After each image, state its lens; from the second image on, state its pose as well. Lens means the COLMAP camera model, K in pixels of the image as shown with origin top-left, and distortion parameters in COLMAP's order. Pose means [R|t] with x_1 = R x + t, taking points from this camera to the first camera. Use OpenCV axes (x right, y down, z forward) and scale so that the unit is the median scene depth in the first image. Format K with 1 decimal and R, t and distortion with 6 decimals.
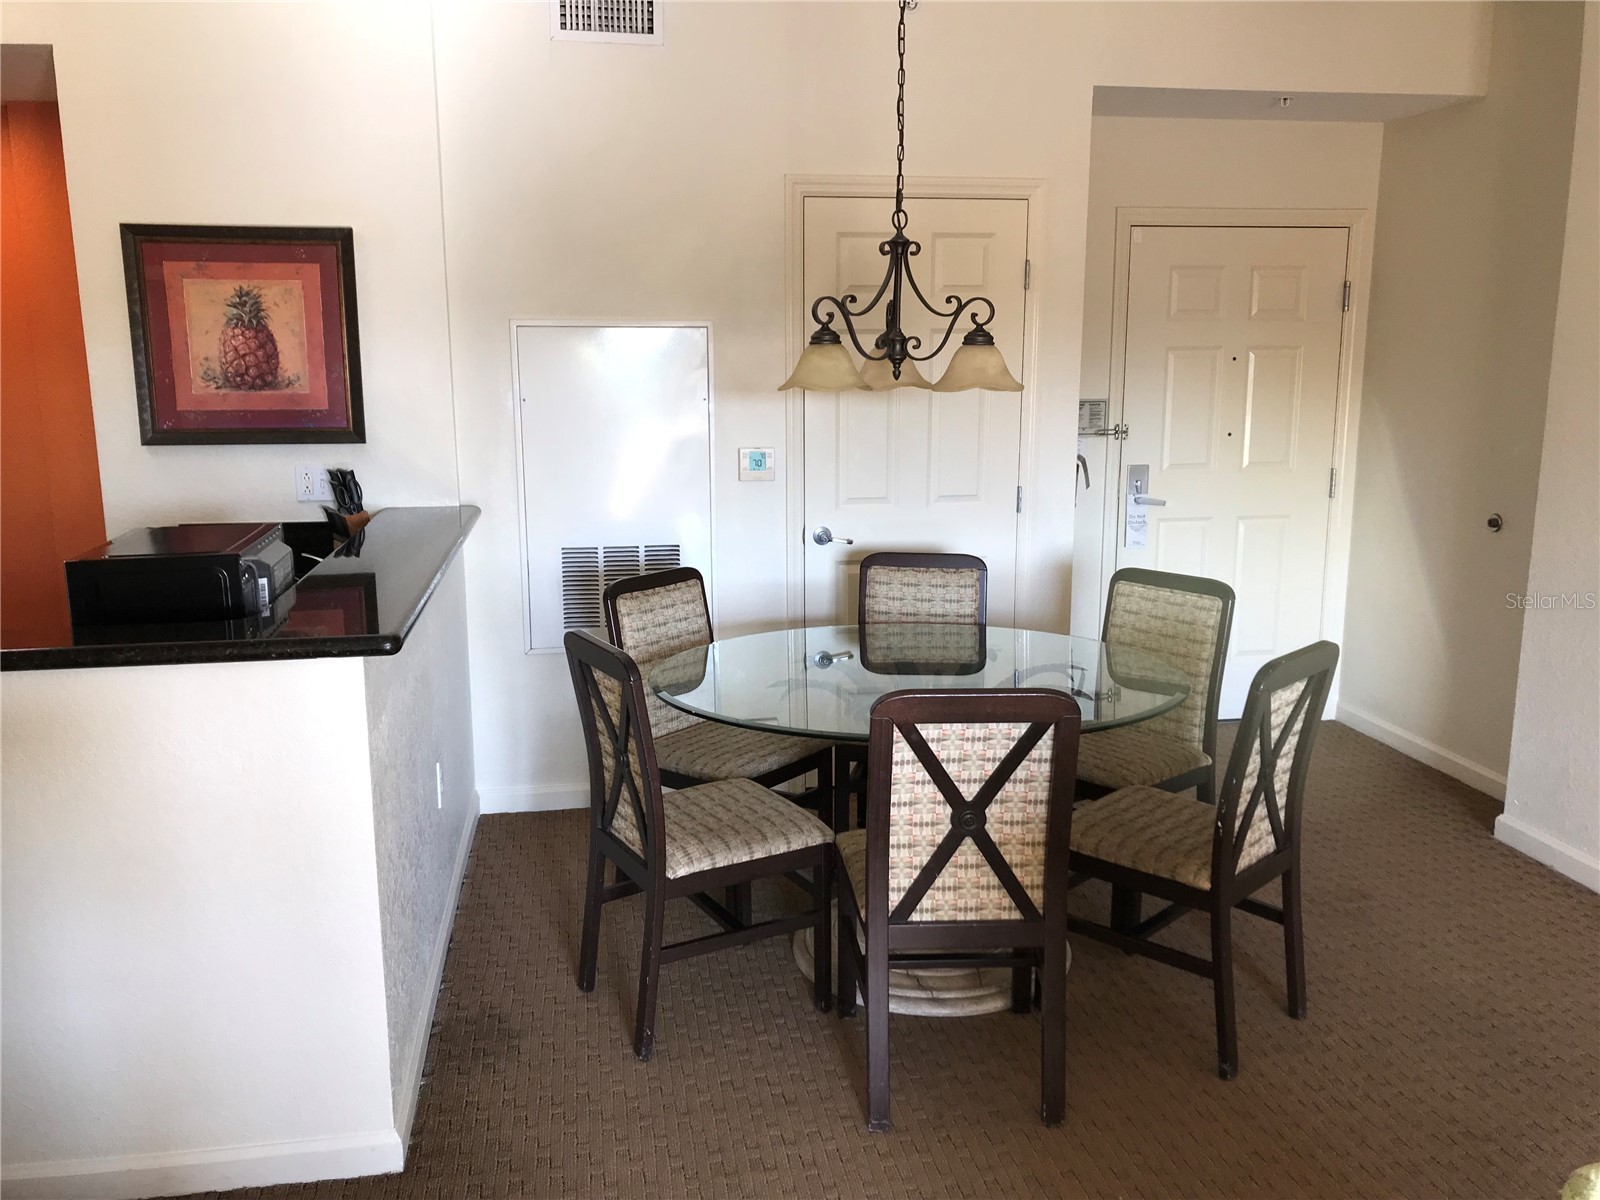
lens RADIAL K [[1308.6, 0, 797.1], [0, 1308.6, 588.0], [0, 0, 1]] dist [0.132253, -0.253335]
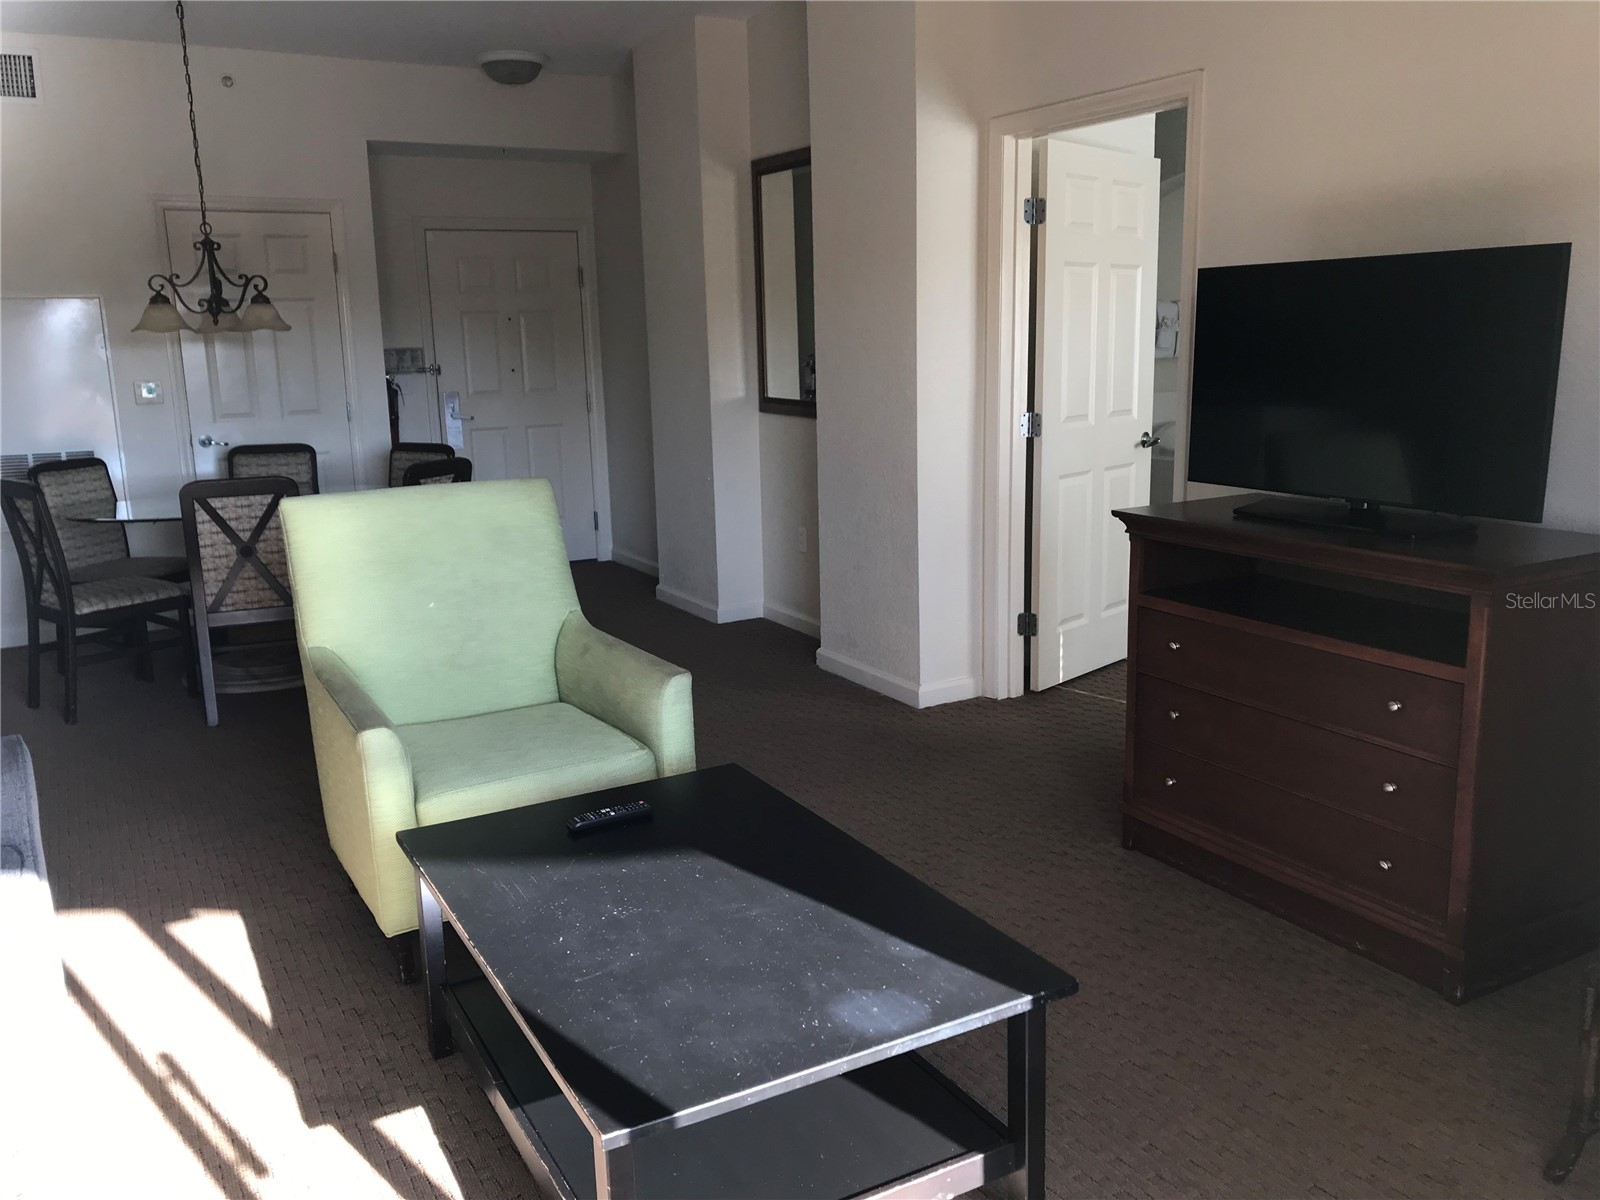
lens RADIAL K [[1332.6, 0, 803.0], [0, 1332.6, 589.2], [0, 0, 1]] dist [0.084162, -0.086318]
pose [[0.942983, -0.084577, 0.321915, 0.210283], [0.082536, 0.996387, 0.020011, 0.210960], [-0.322444, 0.007700, 0.946557, -0.895004]]
